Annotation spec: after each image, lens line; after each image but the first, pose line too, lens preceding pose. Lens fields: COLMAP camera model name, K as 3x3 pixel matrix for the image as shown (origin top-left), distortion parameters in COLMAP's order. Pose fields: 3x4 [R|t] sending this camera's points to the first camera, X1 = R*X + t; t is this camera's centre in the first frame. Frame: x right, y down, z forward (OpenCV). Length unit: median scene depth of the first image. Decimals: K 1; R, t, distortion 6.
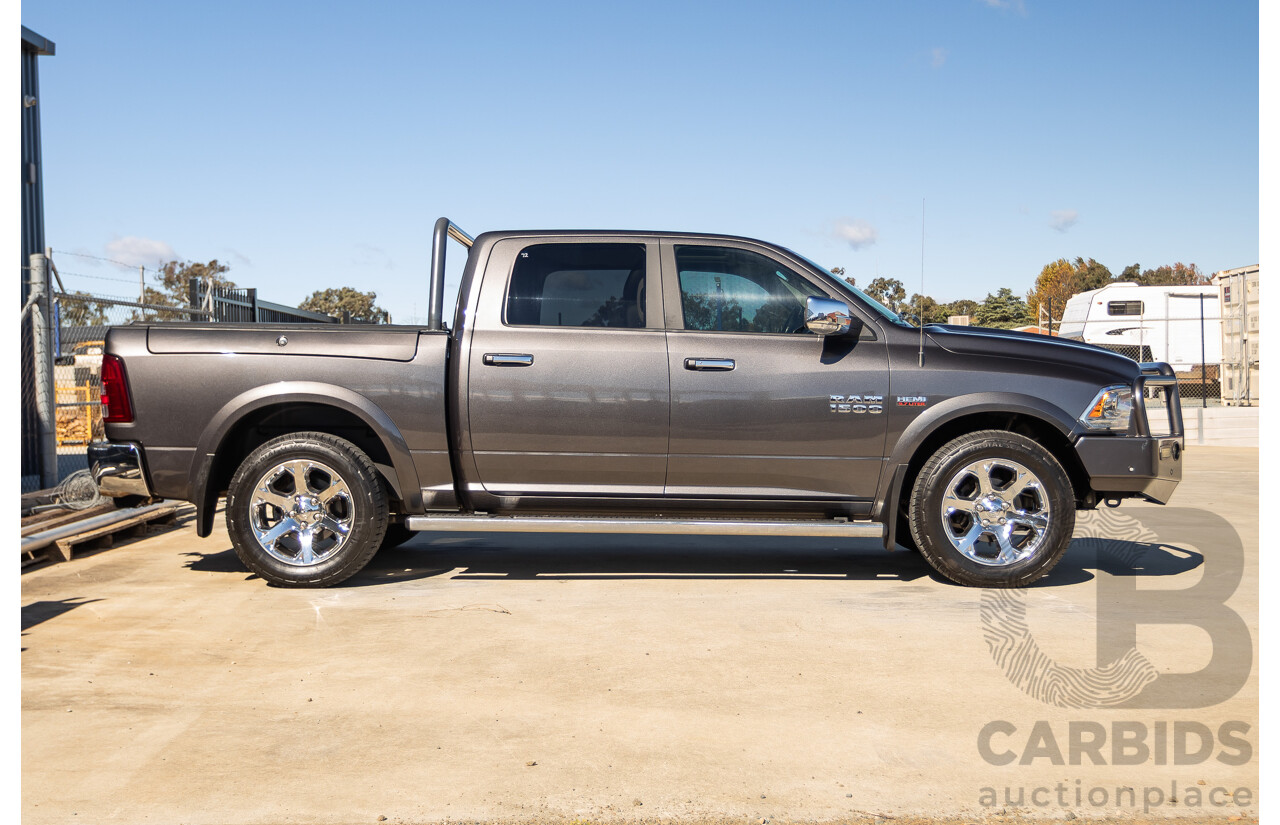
lens RADIAL K [[2156.5, 0, 636.2], [0, 2156.5, 399.8], [0, 0, 1]] dist [0.000480, -0.109374]
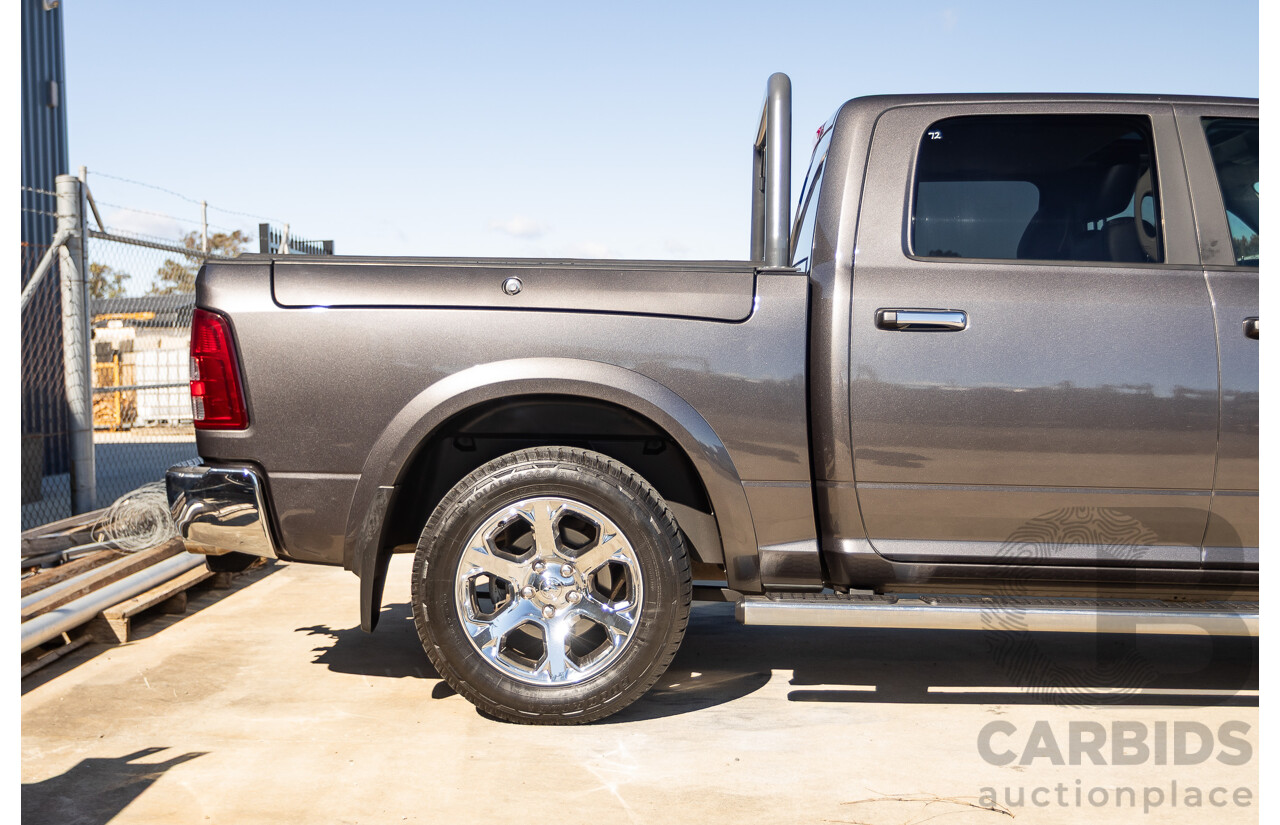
lens RADIAL K [[1928.7, 0, 528.0], [0, 1928.7, 413.7], [0, 0, 1]] dist [-0.009782, -0.039938]
pose [[0.999645, 0.003311, -0.026428, -0.146988], [-0.002778, 0.999792, 0.020203, -0.003988], [0.026489, -0.020122, 0.999447, 0.497614]]
